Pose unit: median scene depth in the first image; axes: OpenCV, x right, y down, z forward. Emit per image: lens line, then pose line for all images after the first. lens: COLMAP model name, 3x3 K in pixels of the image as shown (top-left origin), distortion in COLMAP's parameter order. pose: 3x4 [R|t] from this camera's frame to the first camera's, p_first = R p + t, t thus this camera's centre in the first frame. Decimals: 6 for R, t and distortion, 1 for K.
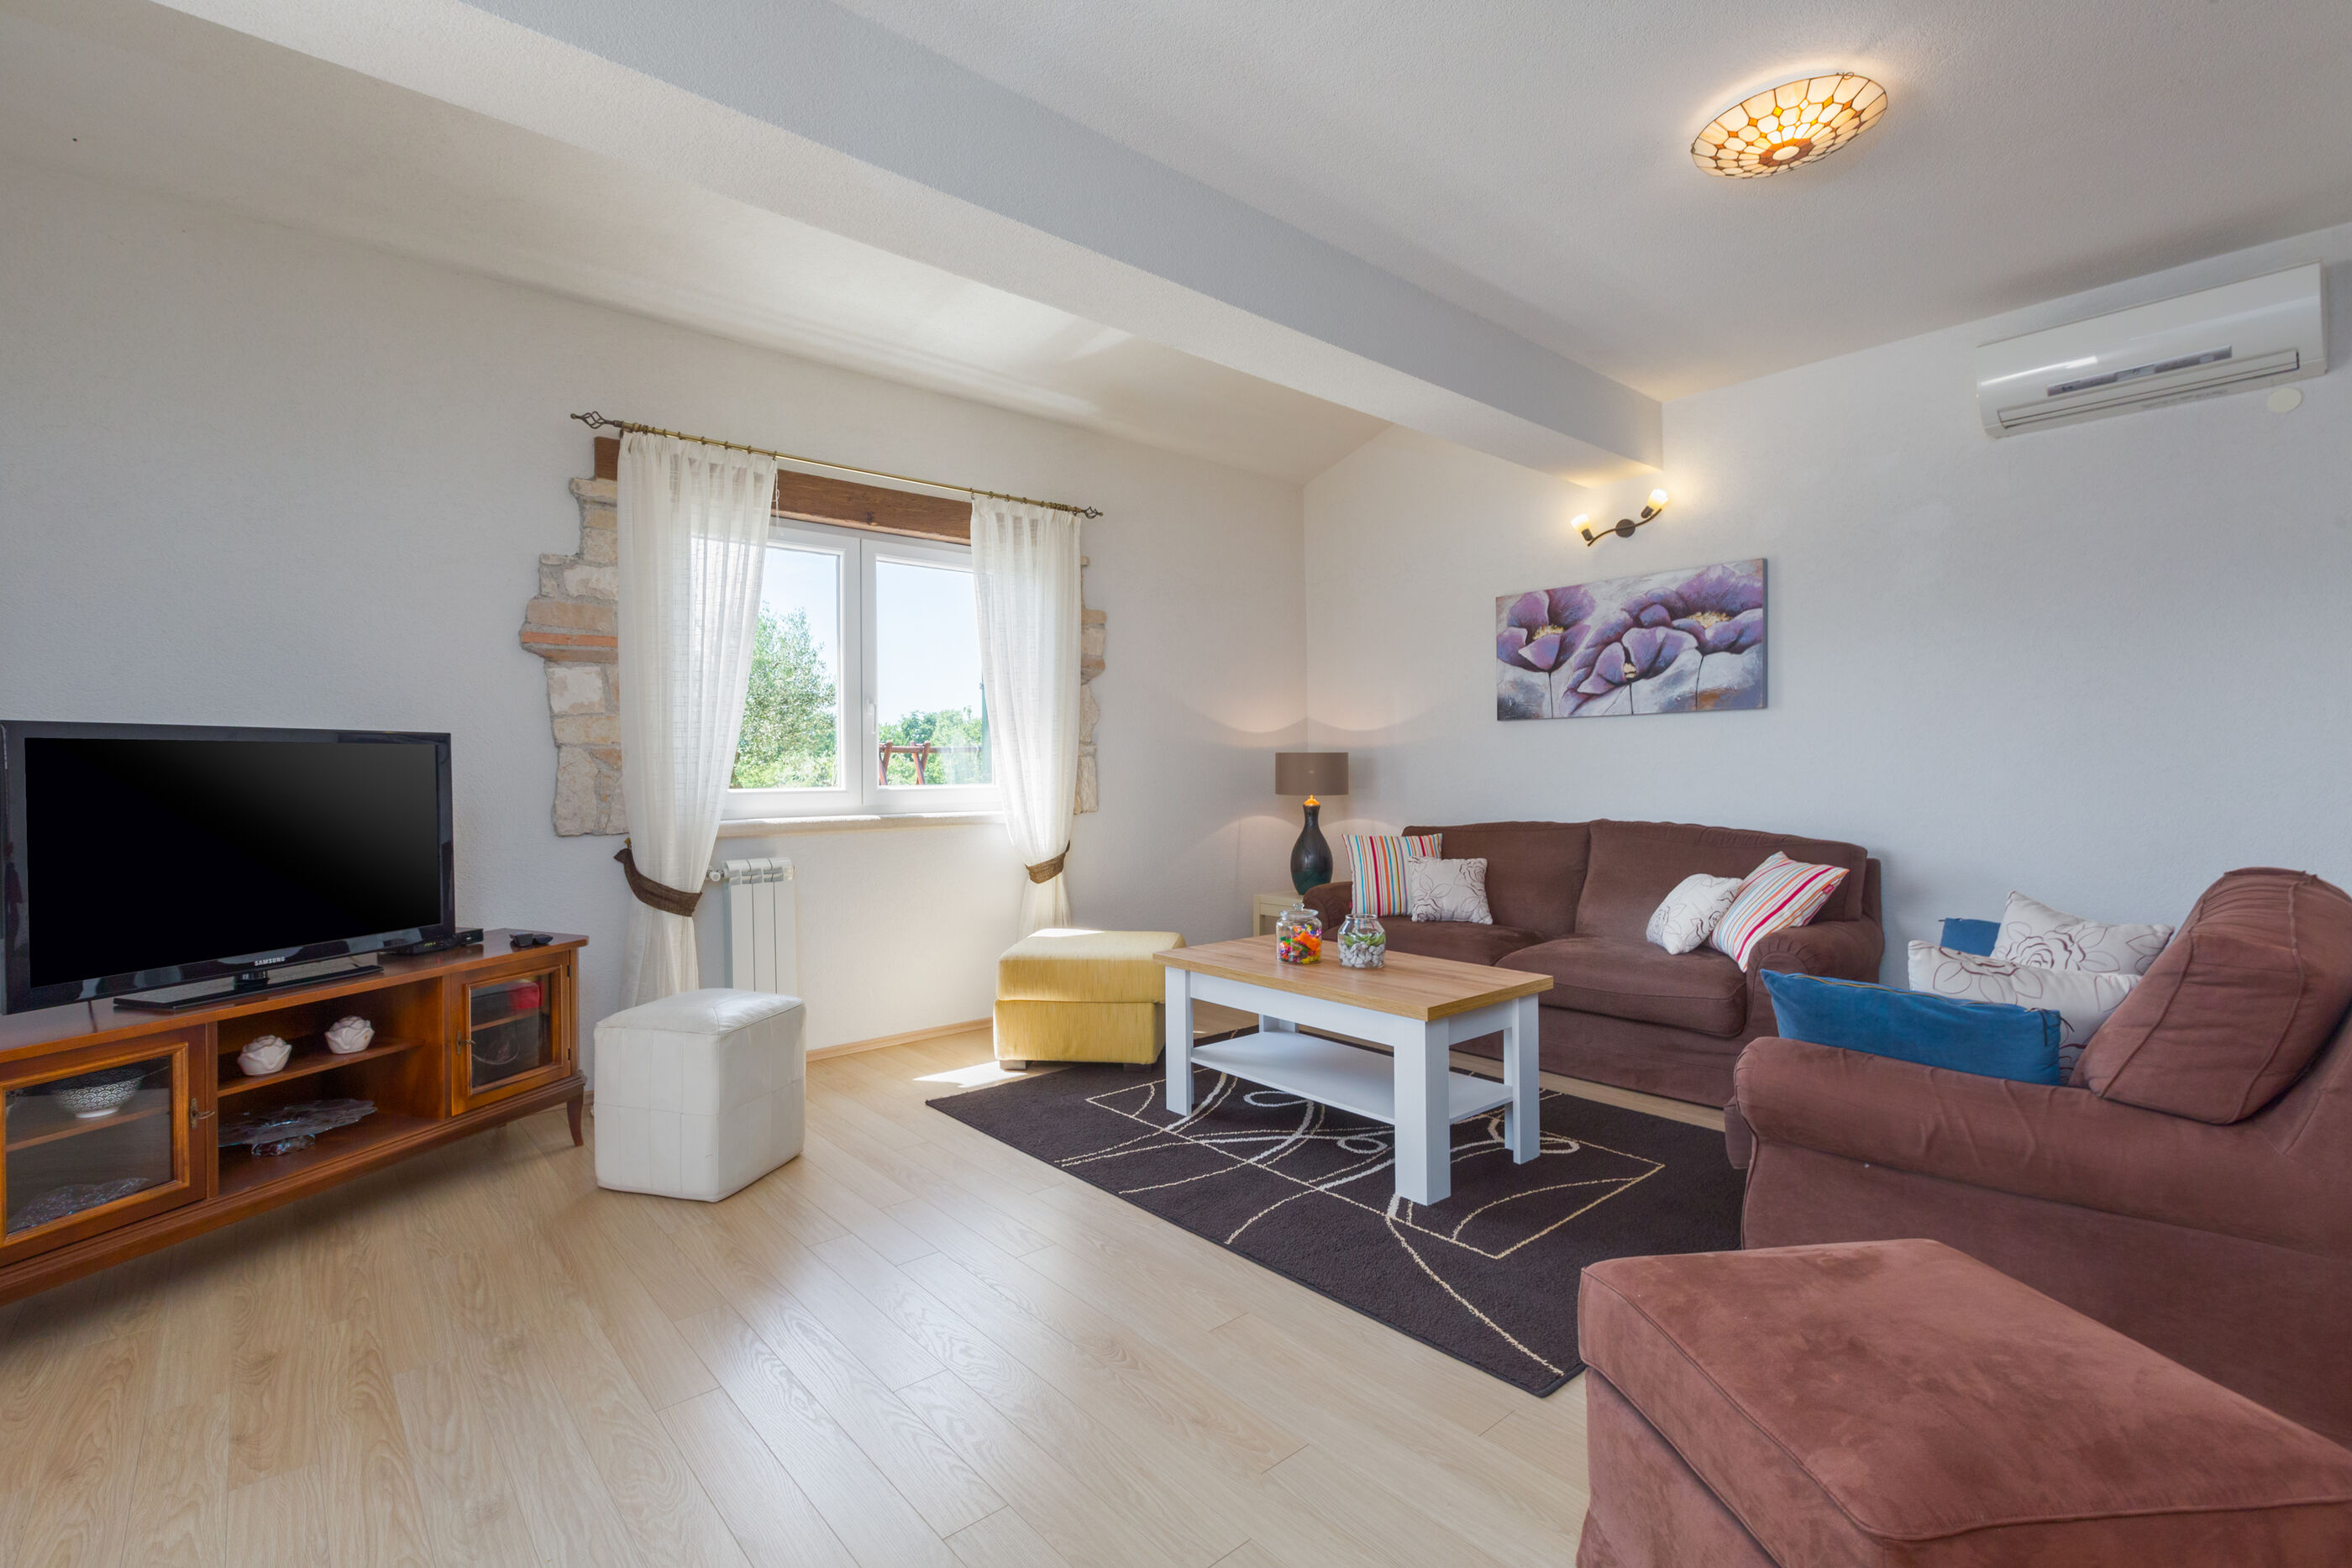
lens RADIAL K [[1084.5, 0, 1175.1], [0, 1084.5, 768.2], [0, 0, 1]] dist [0.001047, 0.000590]
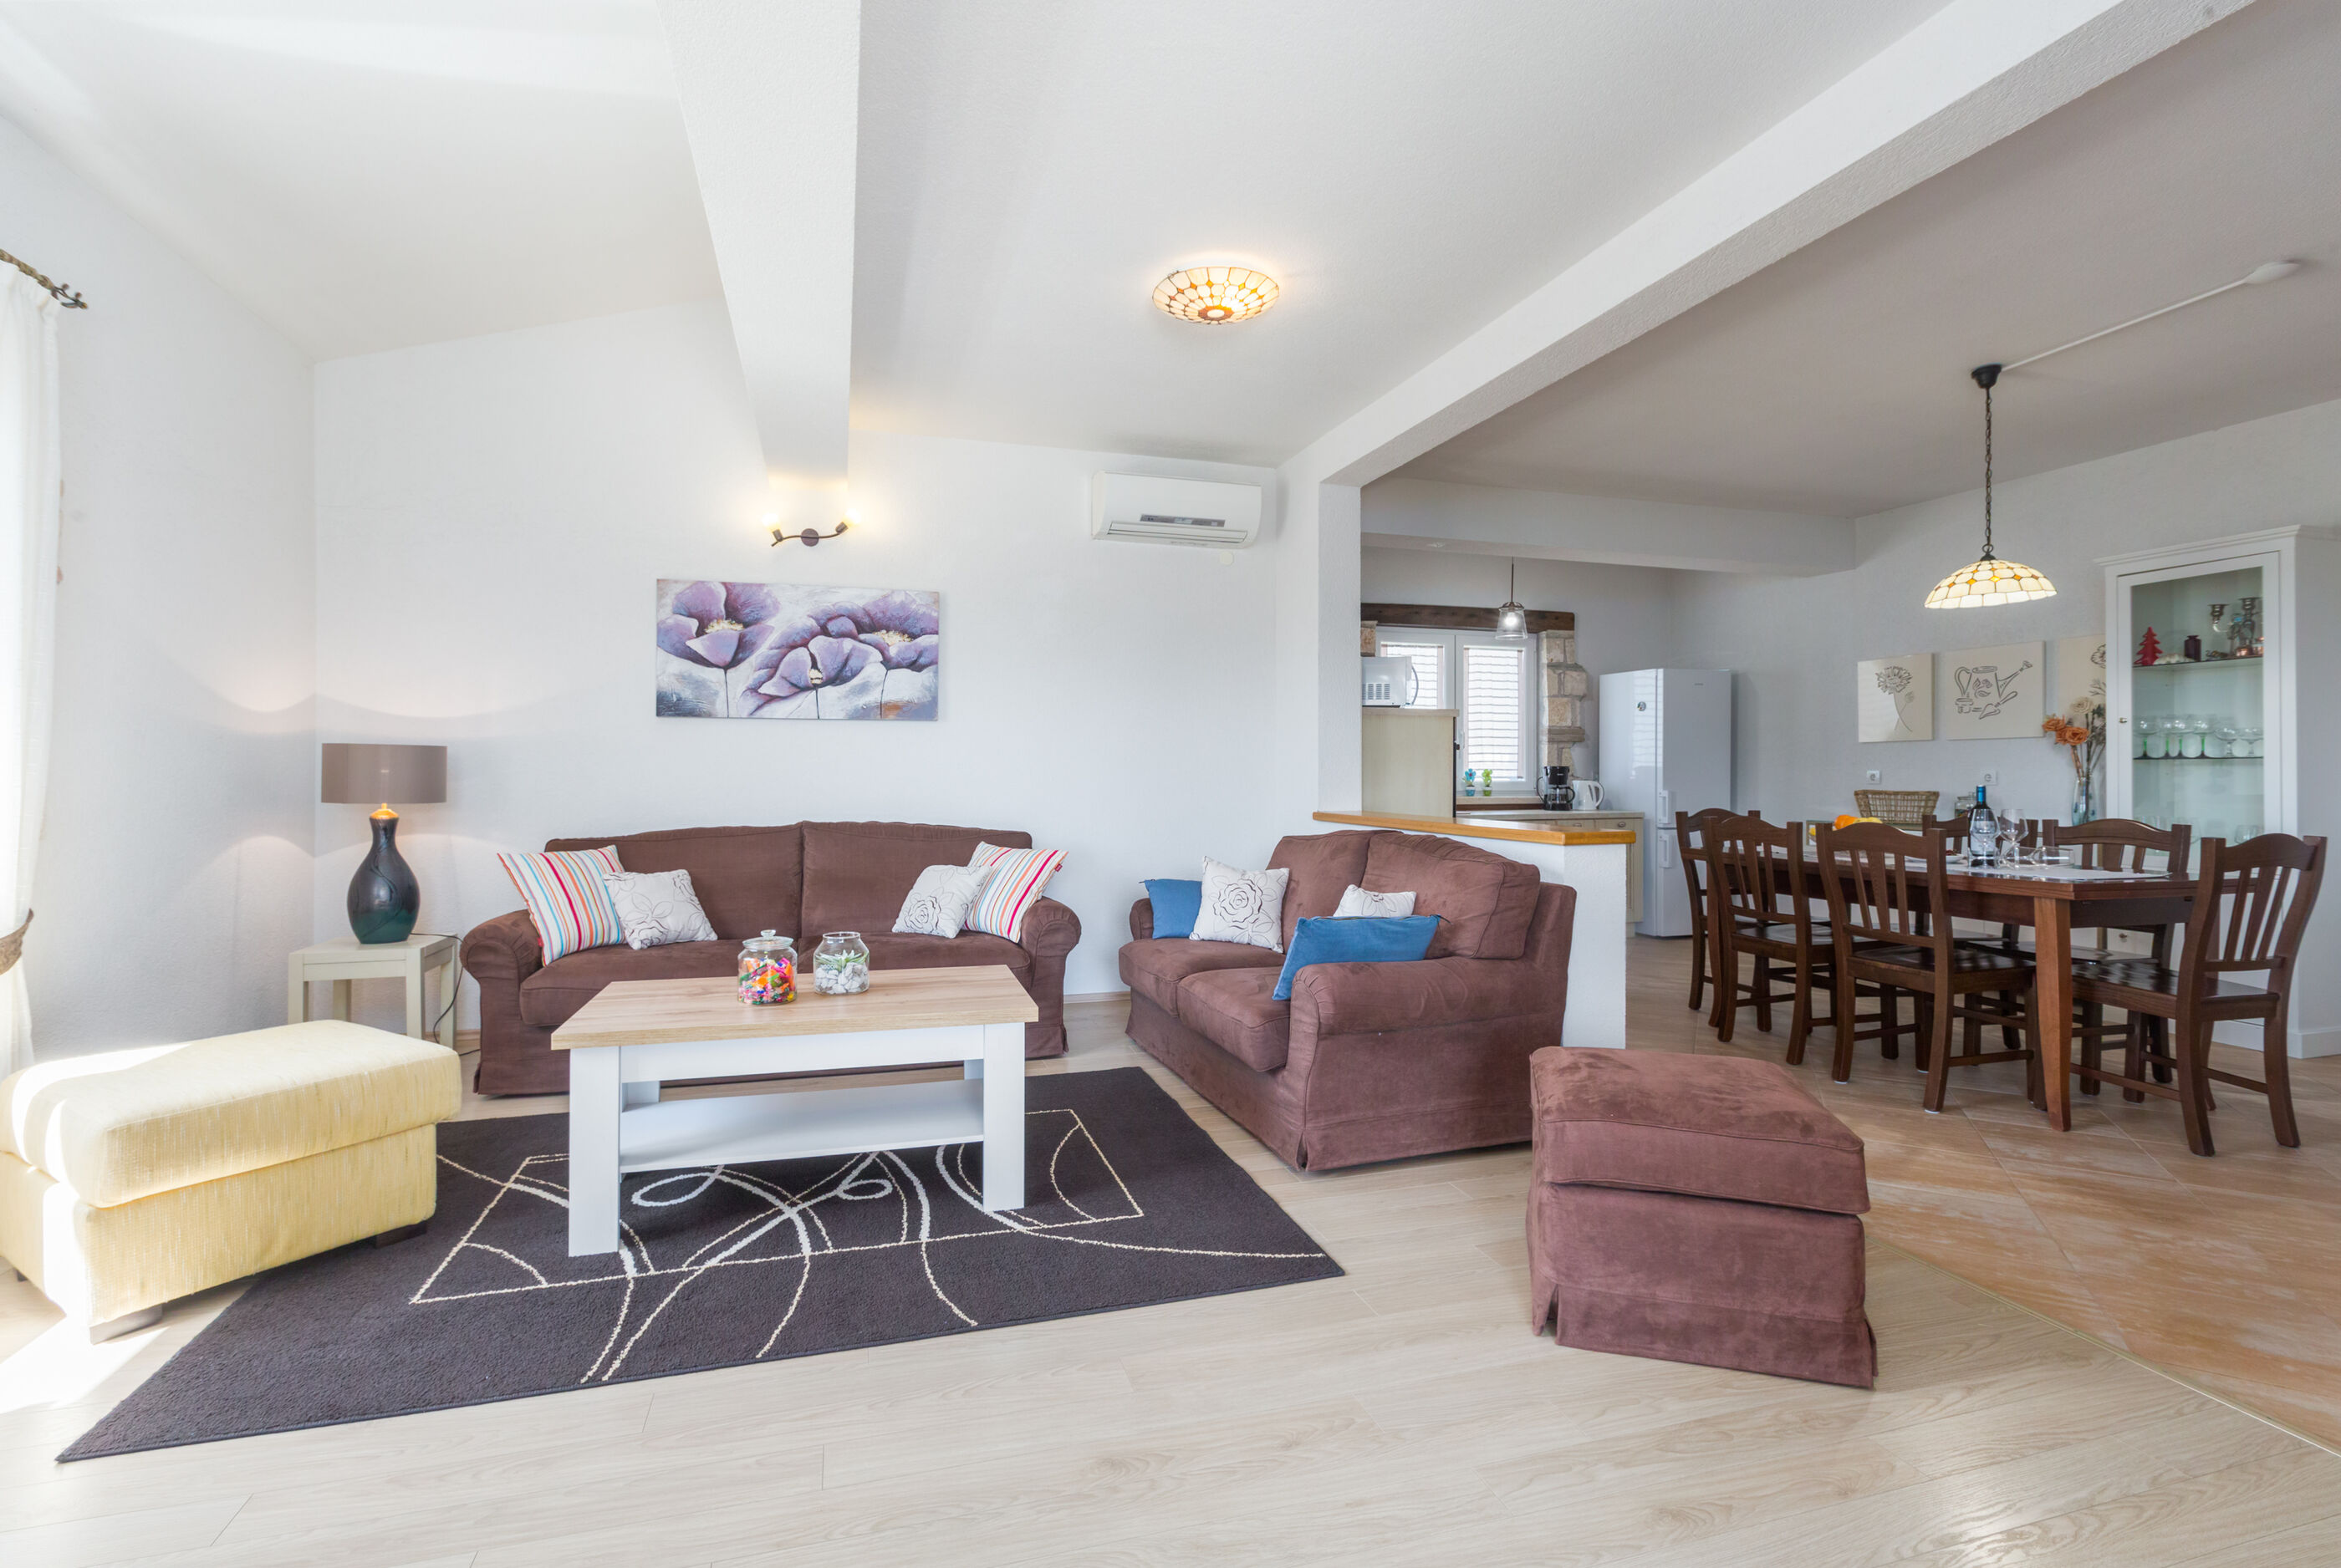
lens RADIAL K [[1052.4, 0, 1150.0], [0, 1052.4, 765.7], [0, 0, 1]] dist [-0.000291, 0.000412]
pose [[0.409616, 0.014291, 0.912146, -0.370092], [-0.008626, 0.999893, -0.011792, 0.004351], [-0.912217, -0.003038, 0.409696, 0.302630]]
